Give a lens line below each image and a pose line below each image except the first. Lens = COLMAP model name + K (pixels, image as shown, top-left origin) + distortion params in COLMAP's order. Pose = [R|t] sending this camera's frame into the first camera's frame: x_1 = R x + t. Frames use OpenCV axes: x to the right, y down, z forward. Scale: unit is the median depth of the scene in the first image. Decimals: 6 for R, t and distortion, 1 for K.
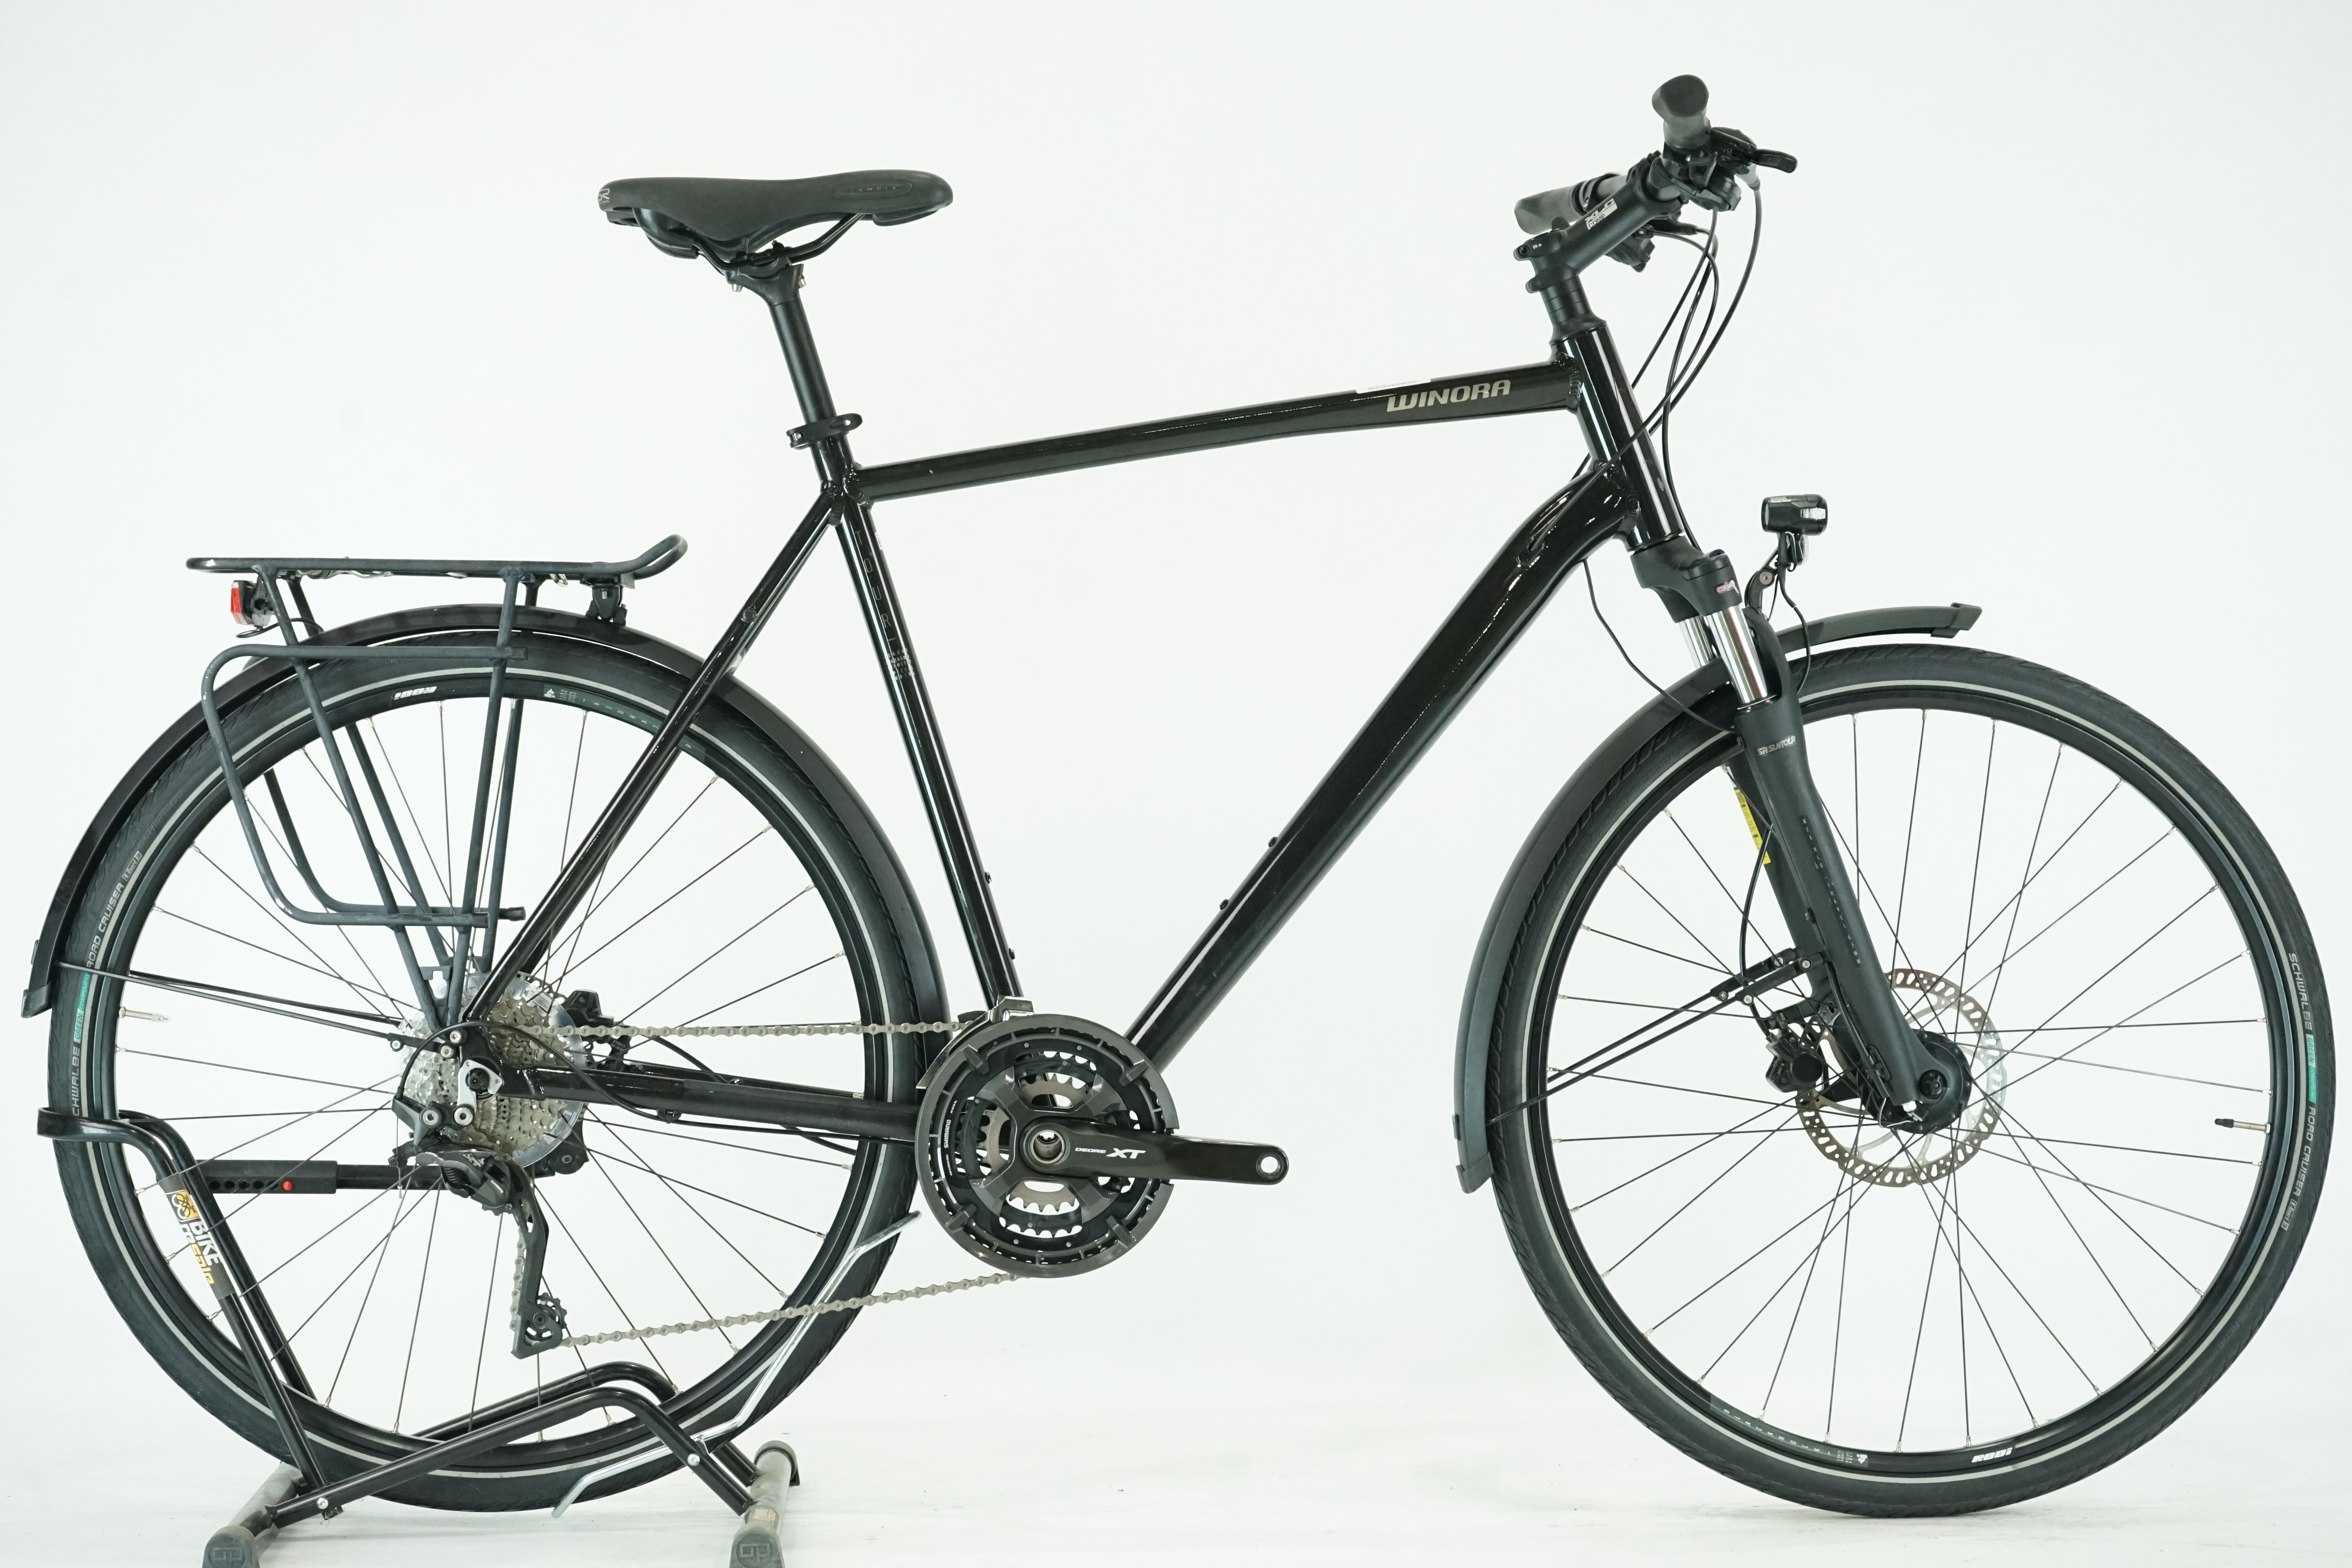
lens RADIAL K [[4861.2, 0, 1176.0], [0, 4861.2, 784.0], [0, 0, 1]] dist [-0.032121, -0.044588]
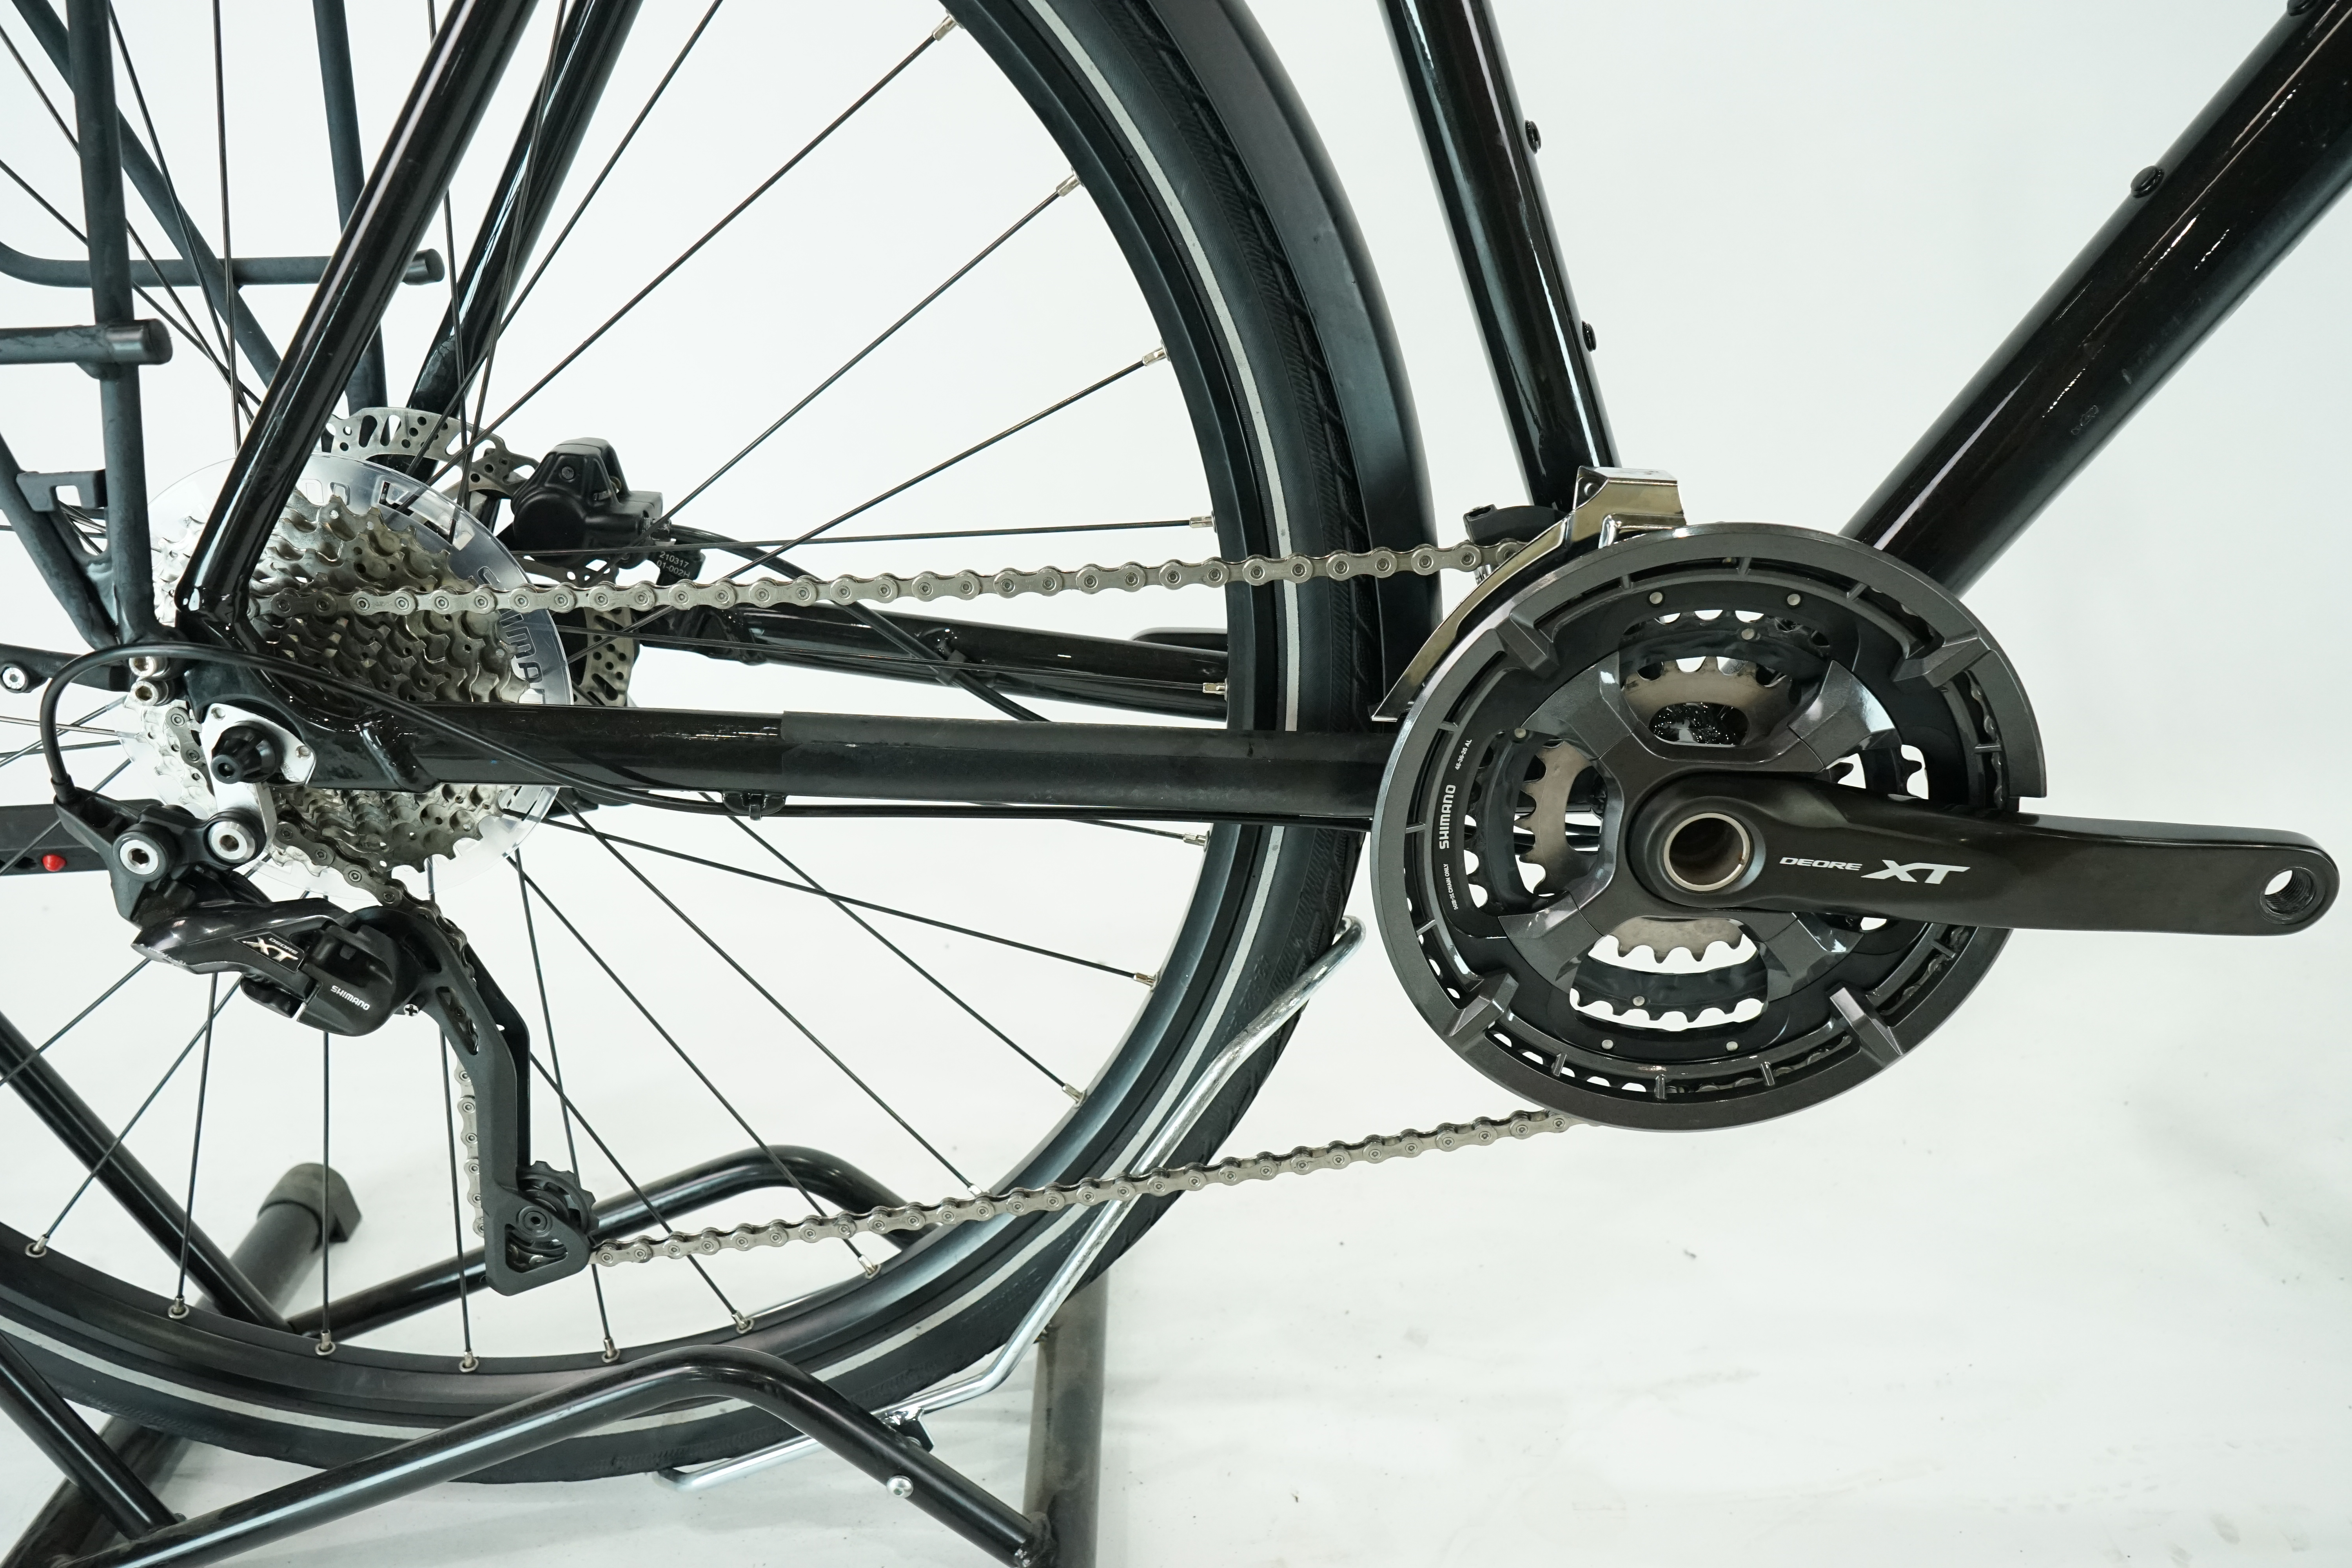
lens RADIAL K [[1892.3, 0, 1176.0], [0, 1892.3, 784.0], [0, 0, 1]] dist [0.002095, 0.001480]
pose [[0.997912, -0.028396, -0.058007, -0.059994], [0.047759, 0.929071, 0.366805, 0.010832], [0.043476, -0.368810, 0.928488, 0.852320]]
